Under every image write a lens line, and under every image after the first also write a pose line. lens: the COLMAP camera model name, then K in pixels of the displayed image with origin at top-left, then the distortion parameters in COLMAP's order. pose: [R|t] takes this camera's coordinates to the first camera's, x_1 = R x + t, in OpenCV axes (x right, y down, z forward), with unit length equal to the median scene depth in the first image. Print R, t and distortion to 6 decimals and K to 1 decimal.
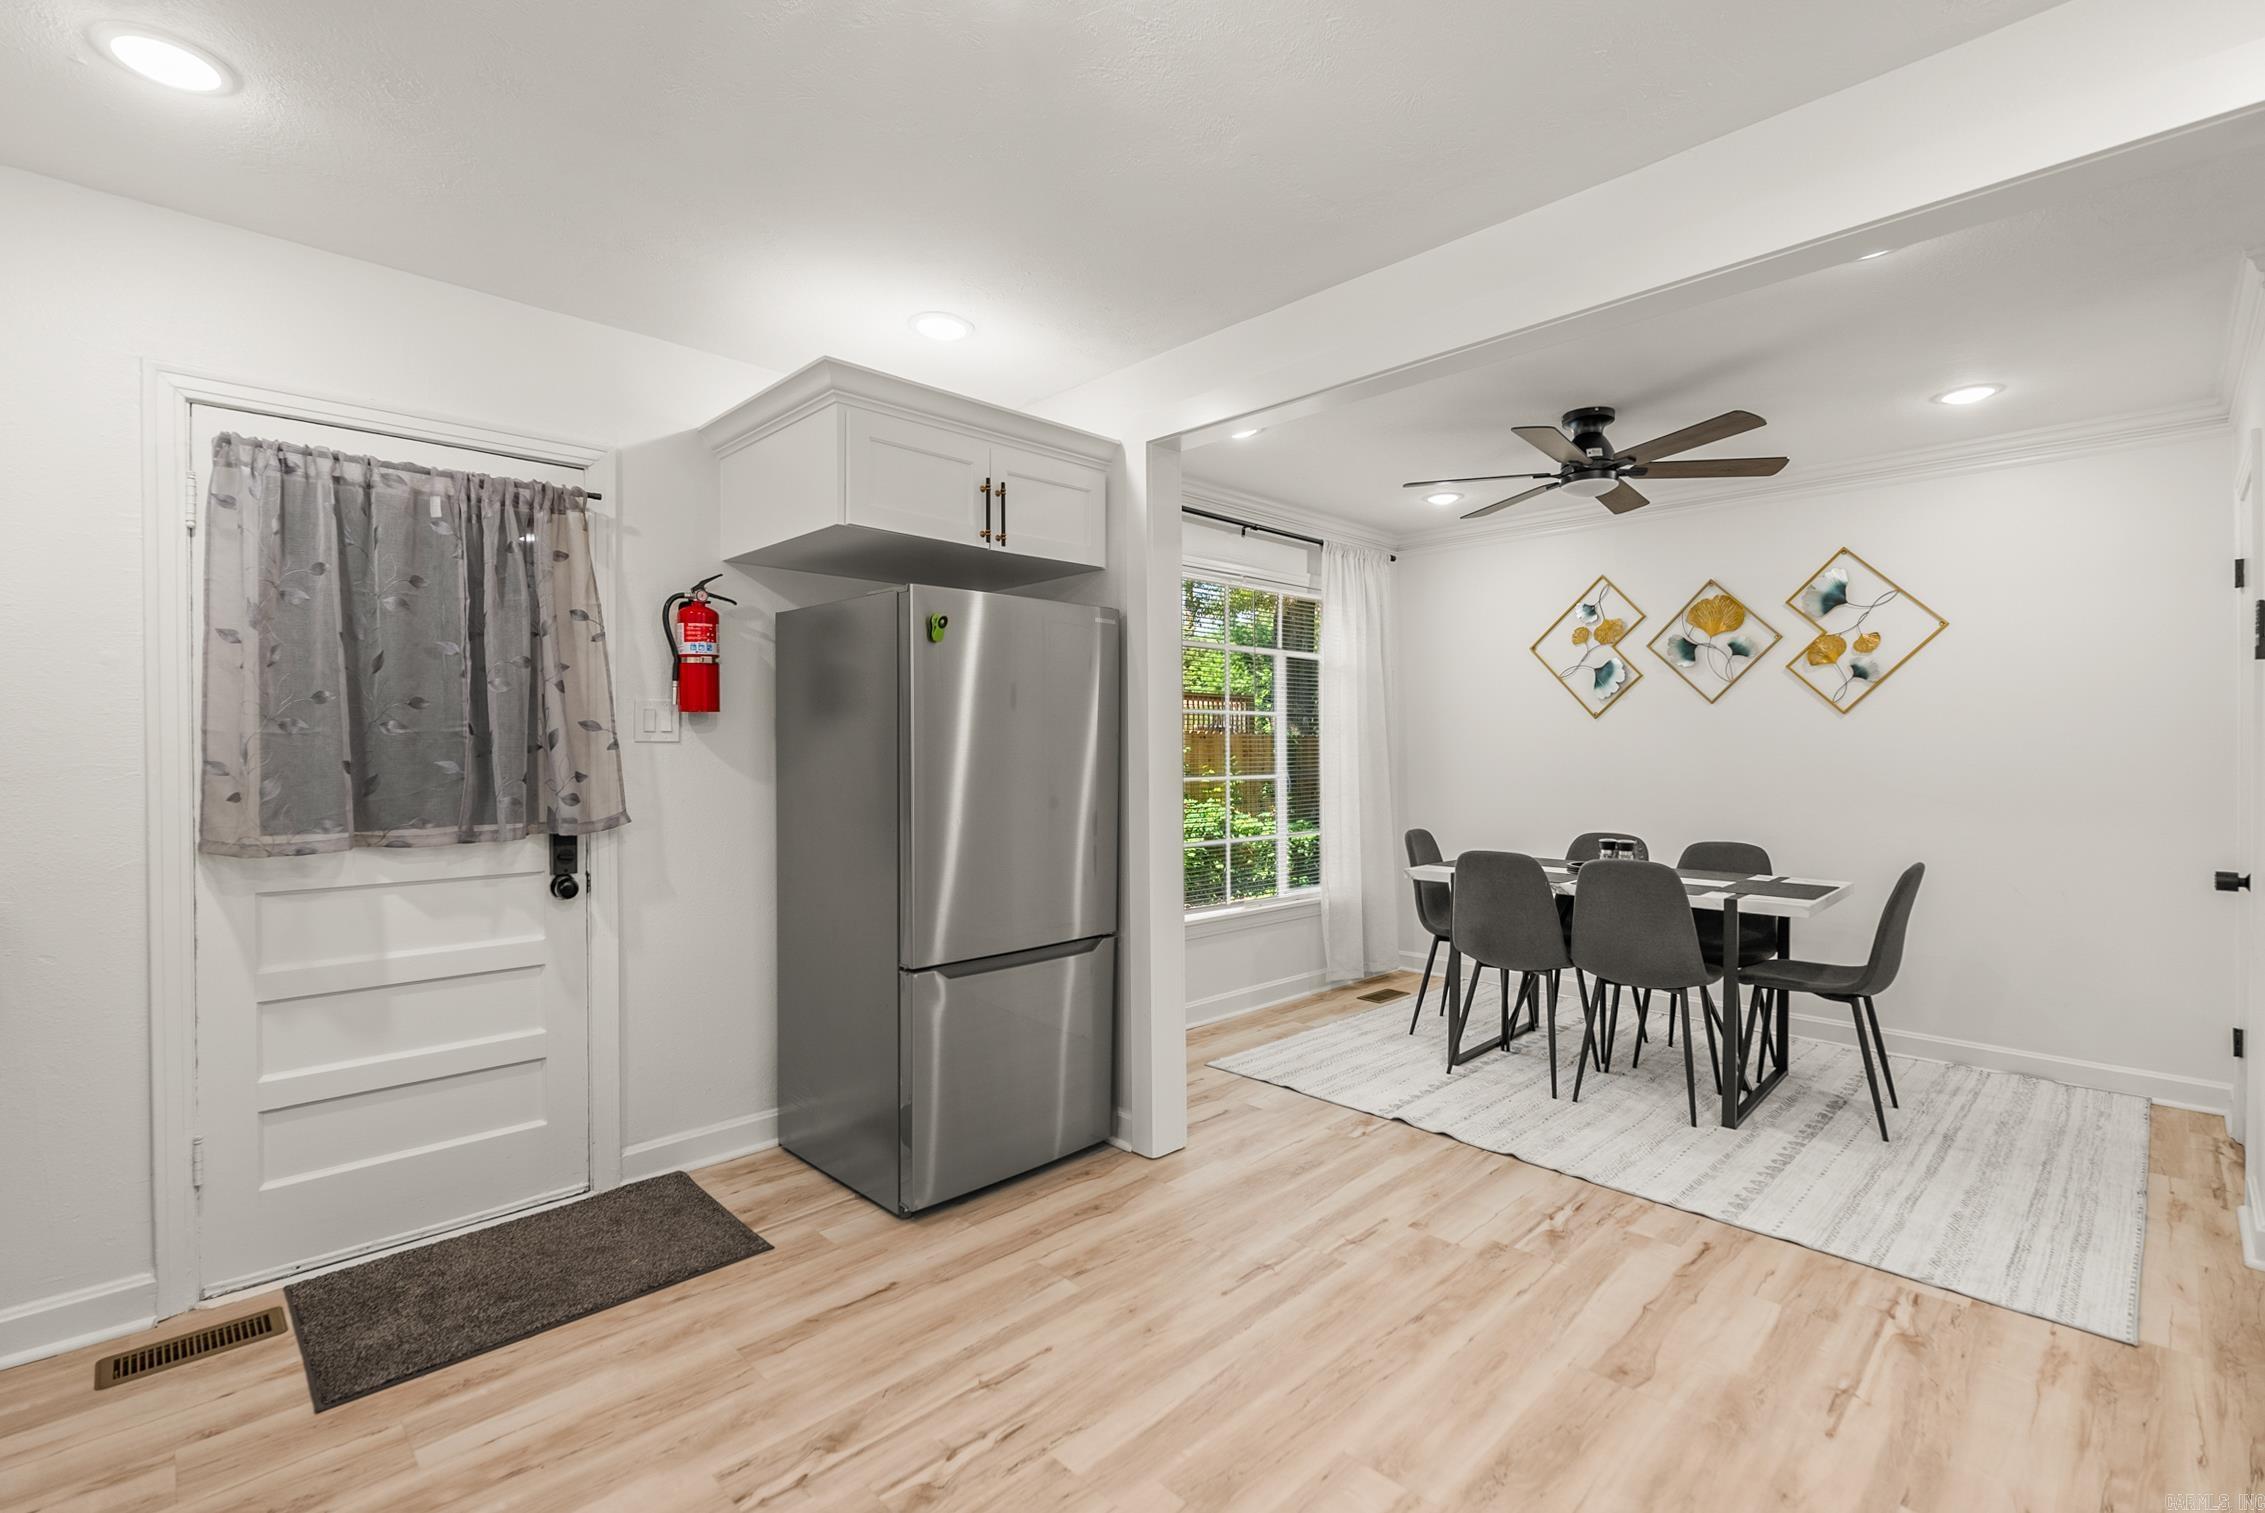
lens RADIAL K [[1015.8, 0, 1132.5], [0, 1015.8, 756.5], [0, 0, 1]] dist [-0.008796, 0.000133]
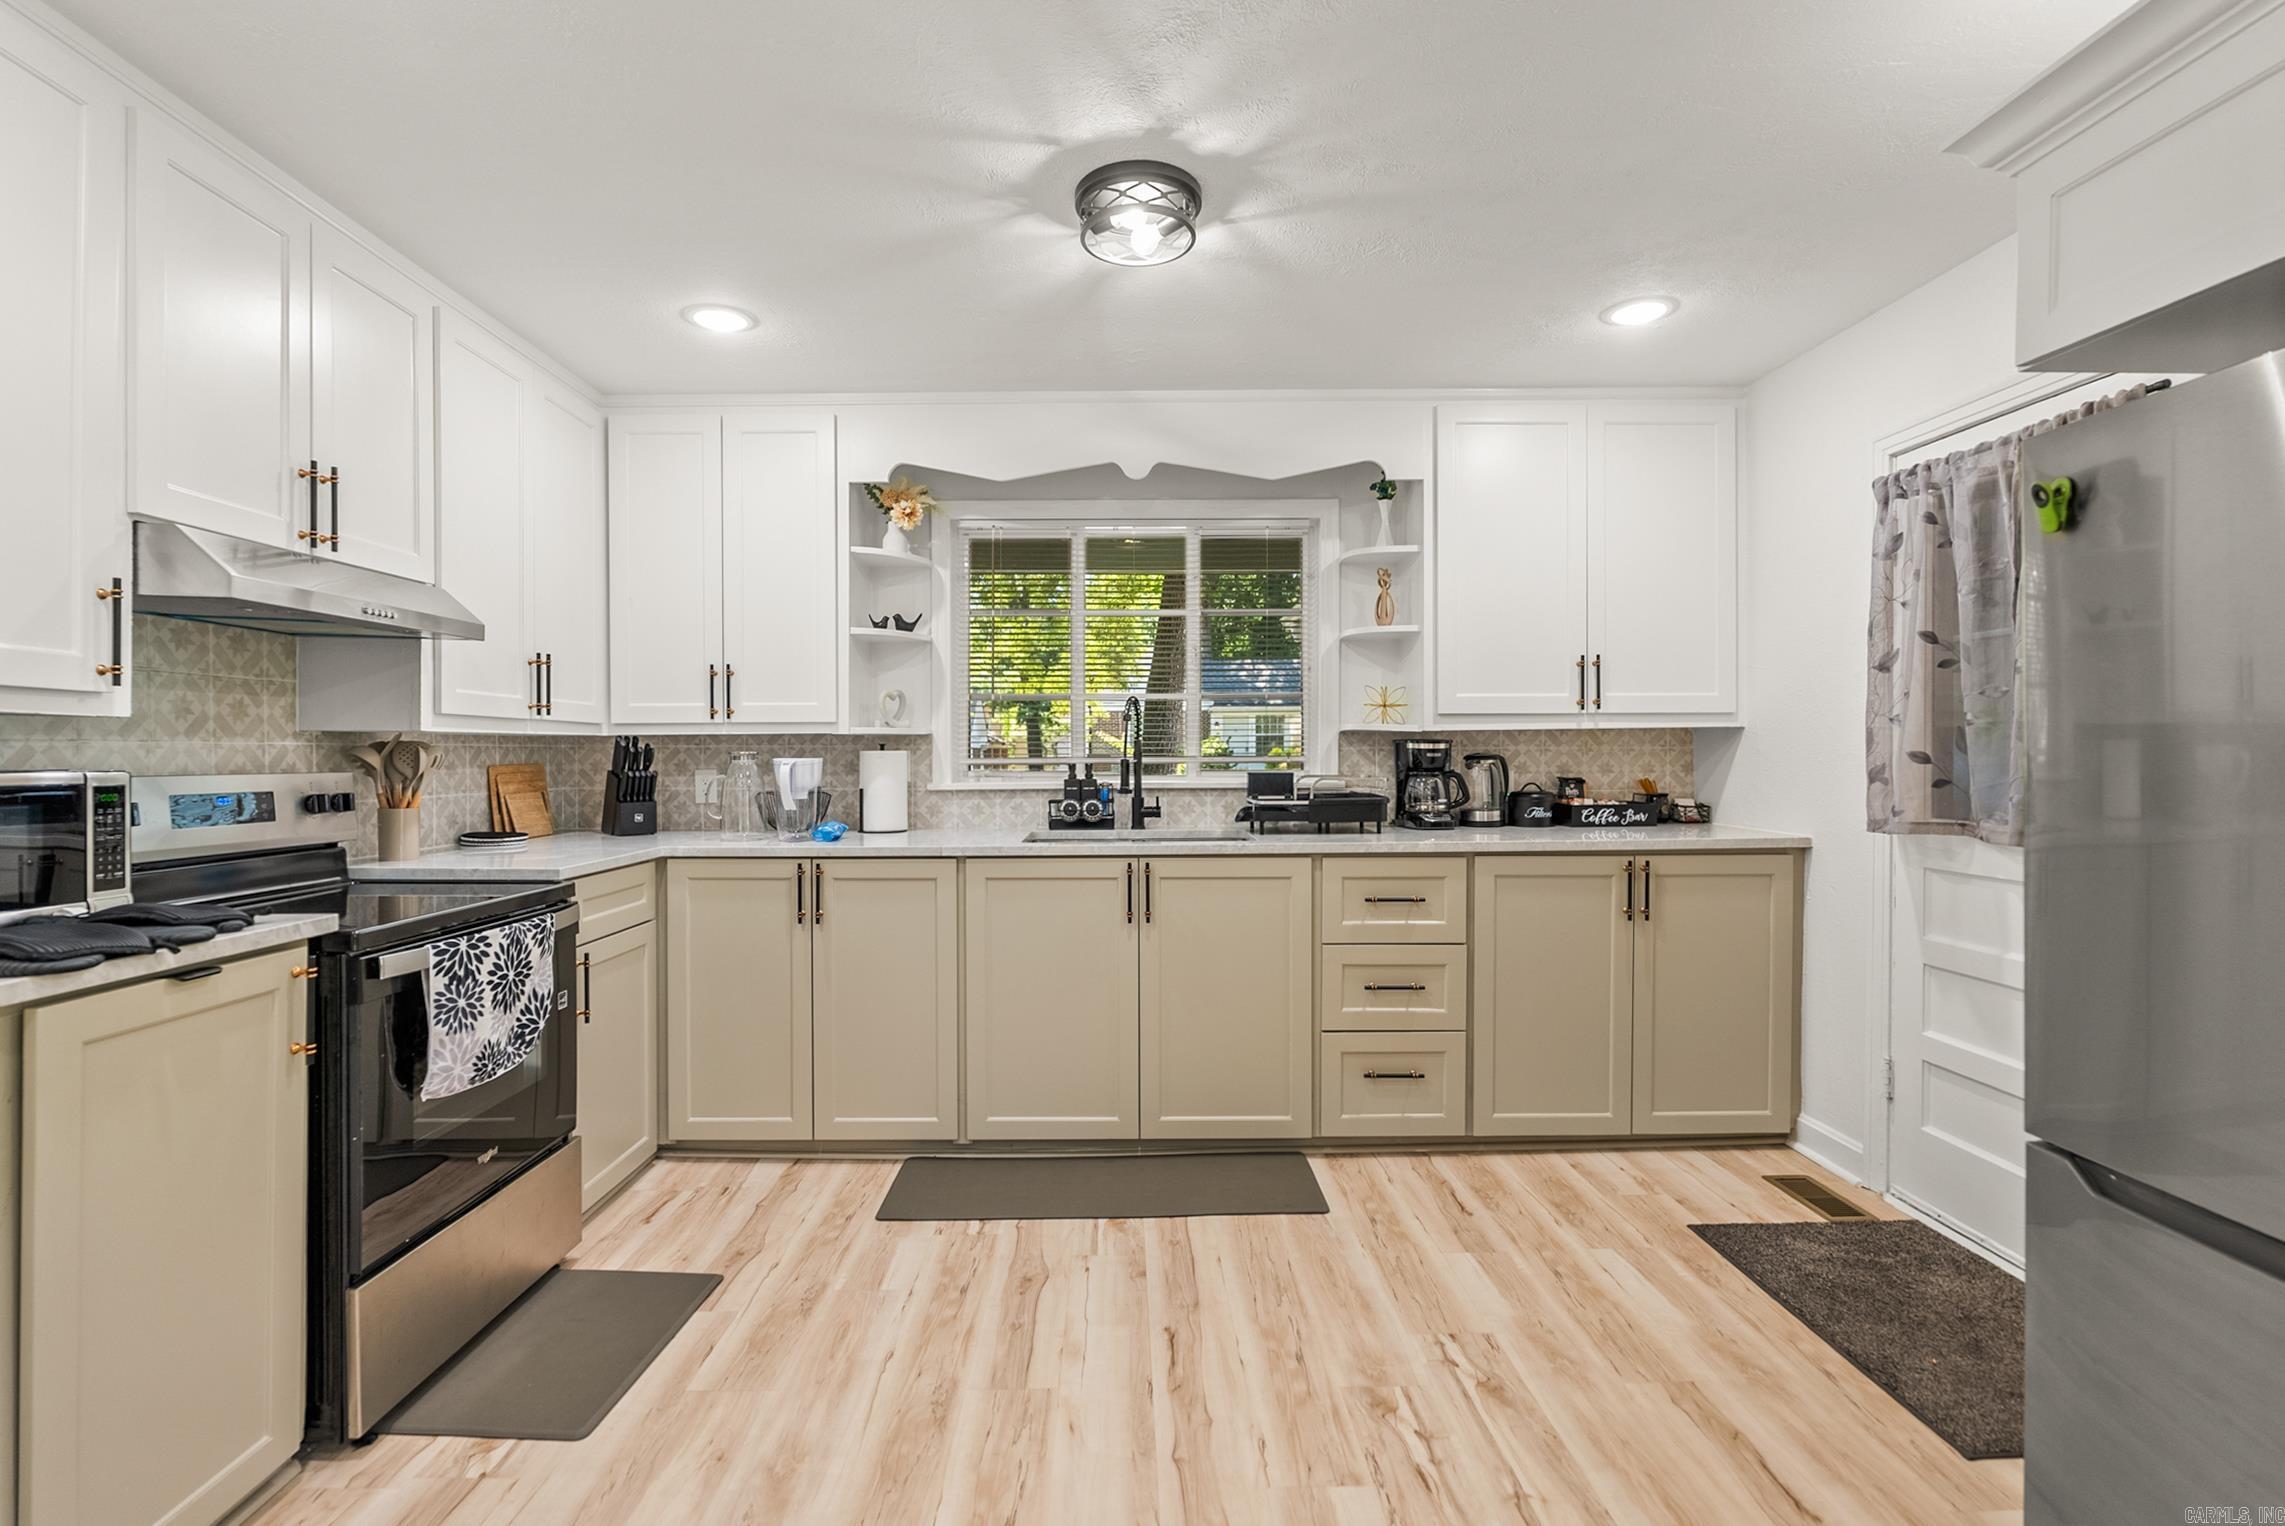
lens RADIAL K [[1048.6, 0, 1134.4], [0, 1048.6, 759.8], [0, 0, 1]] dist [-0.009213, 0.000395]
pose [[-0.687398, 0.010425, -0.726206, 0.412279], [-0.003443, 0.999839, 0.017611, -0.002218], [0.726273, 0.014606, -0.687251, 0.801728]]
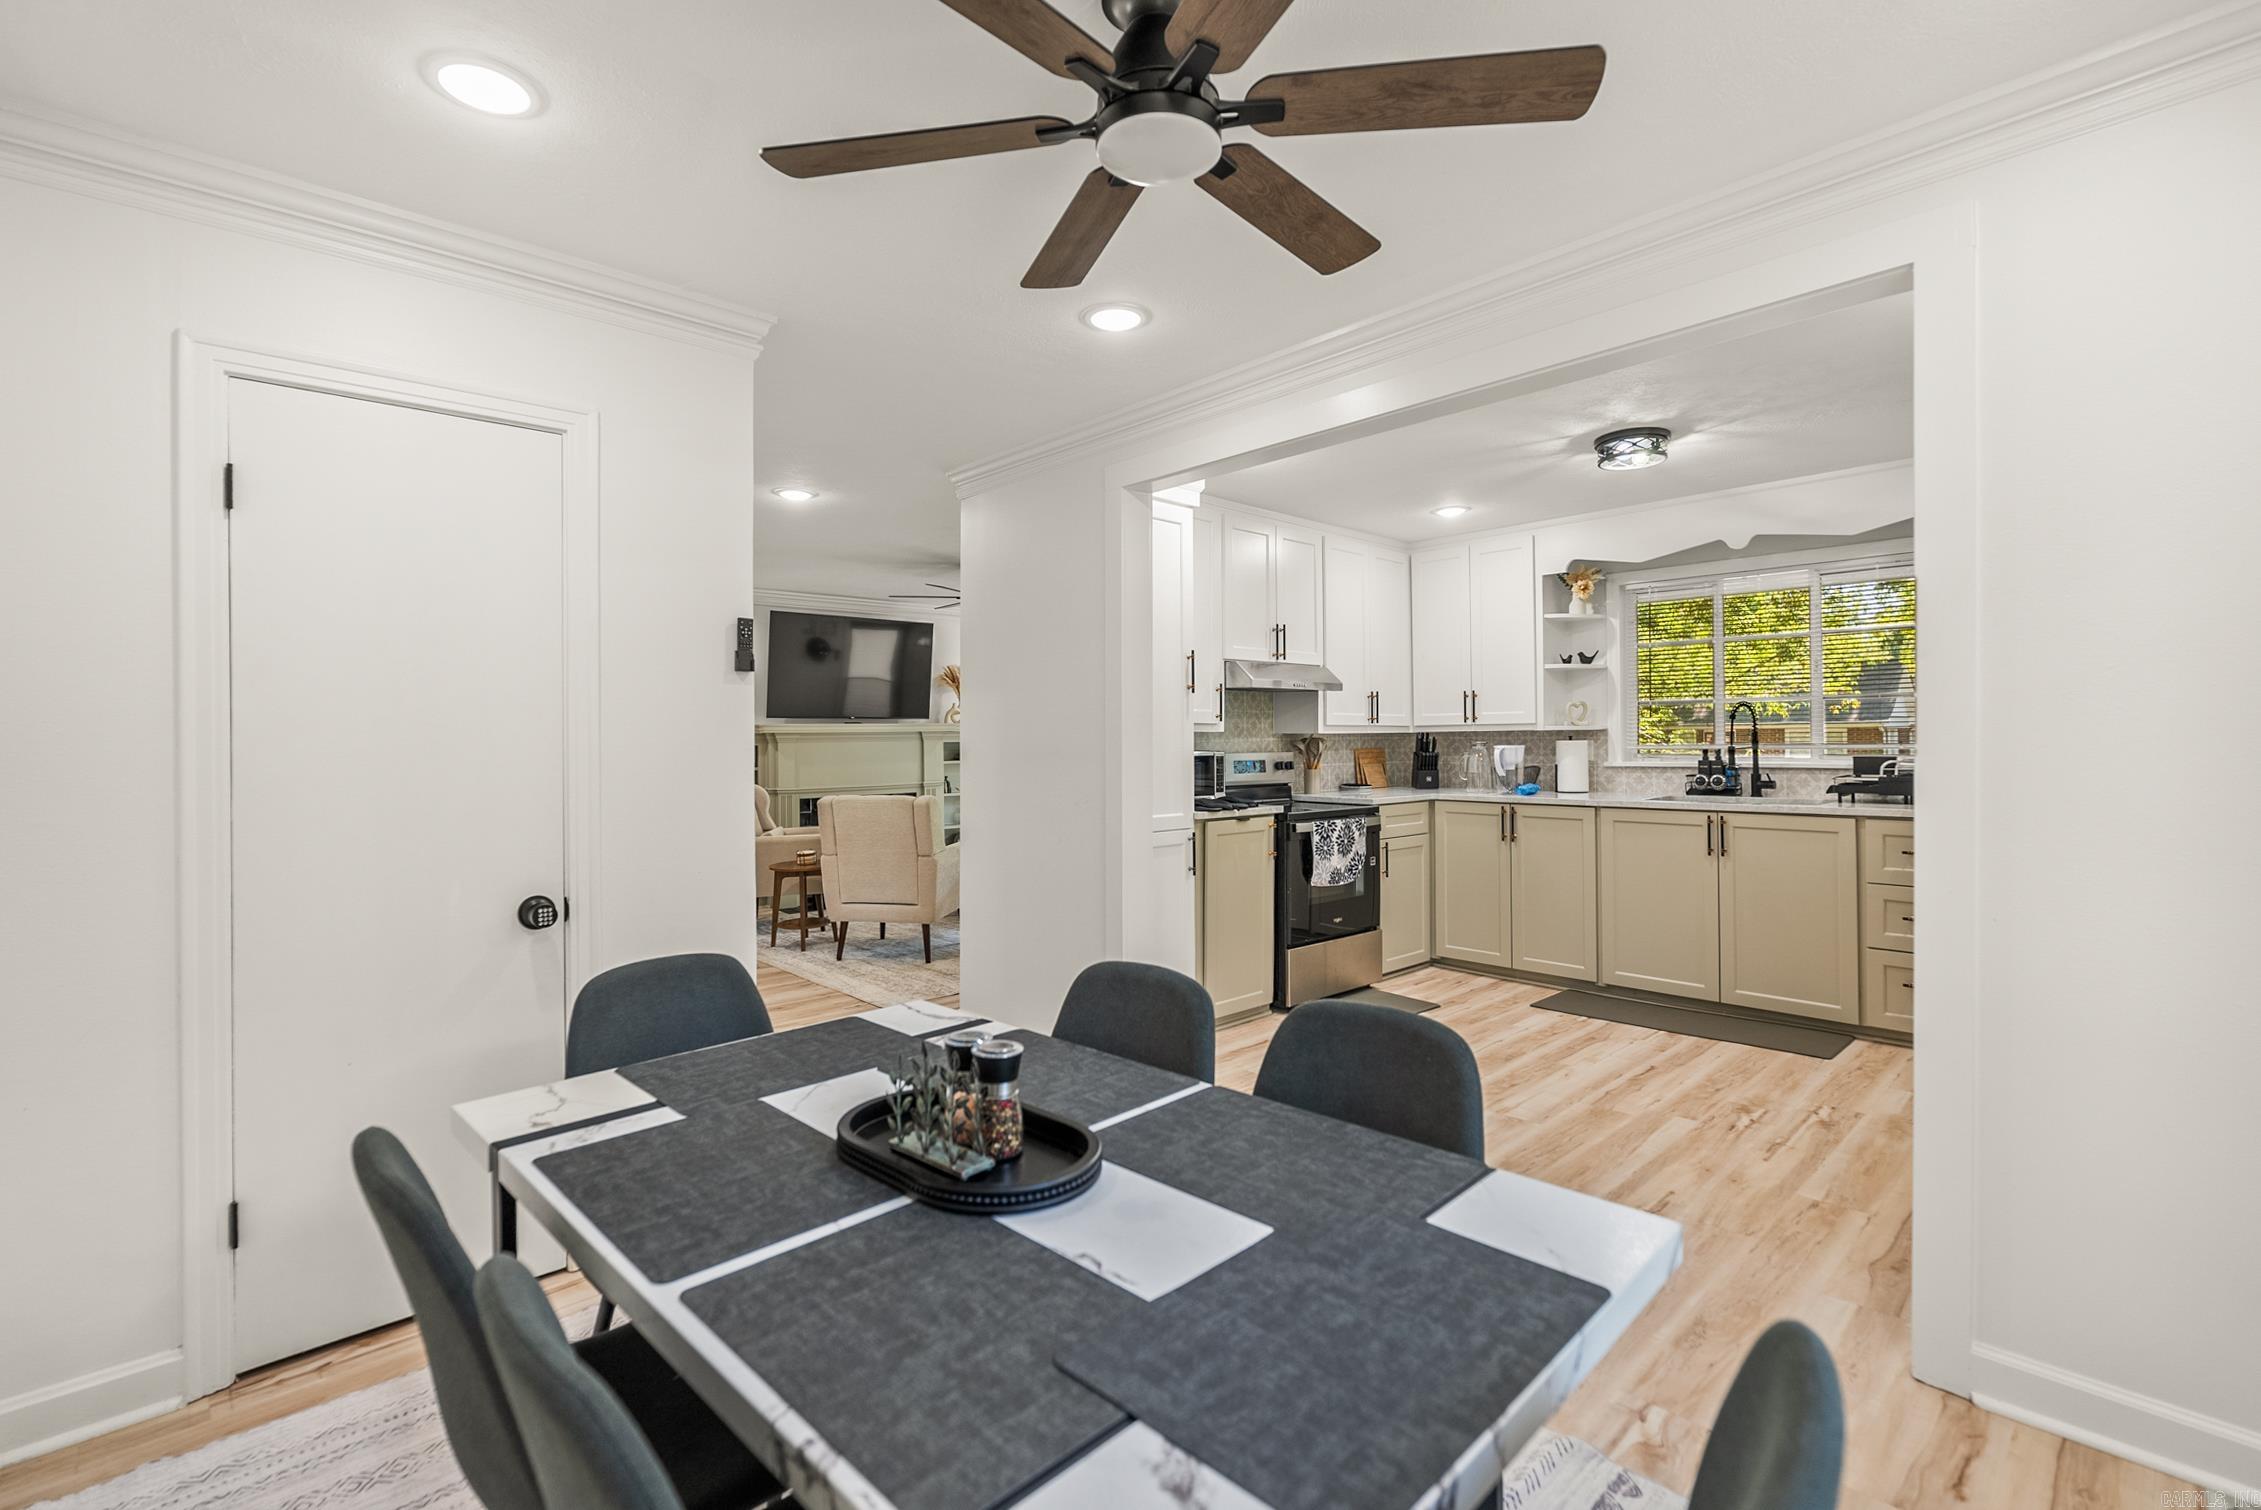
lens RADIAL K [[1029.2, 0, 1134.4], [0, 1029.2, 737.9], [0, 0, 1]] dist [-0.008456, -0.000310]
pose [[-0.999869, 0.011805, 0.011116, 0.490578], [0.011918, 0.999878, 0.010122, -0.020881], [-0.010996, 0.010254, -0.999887, 1.534304]]
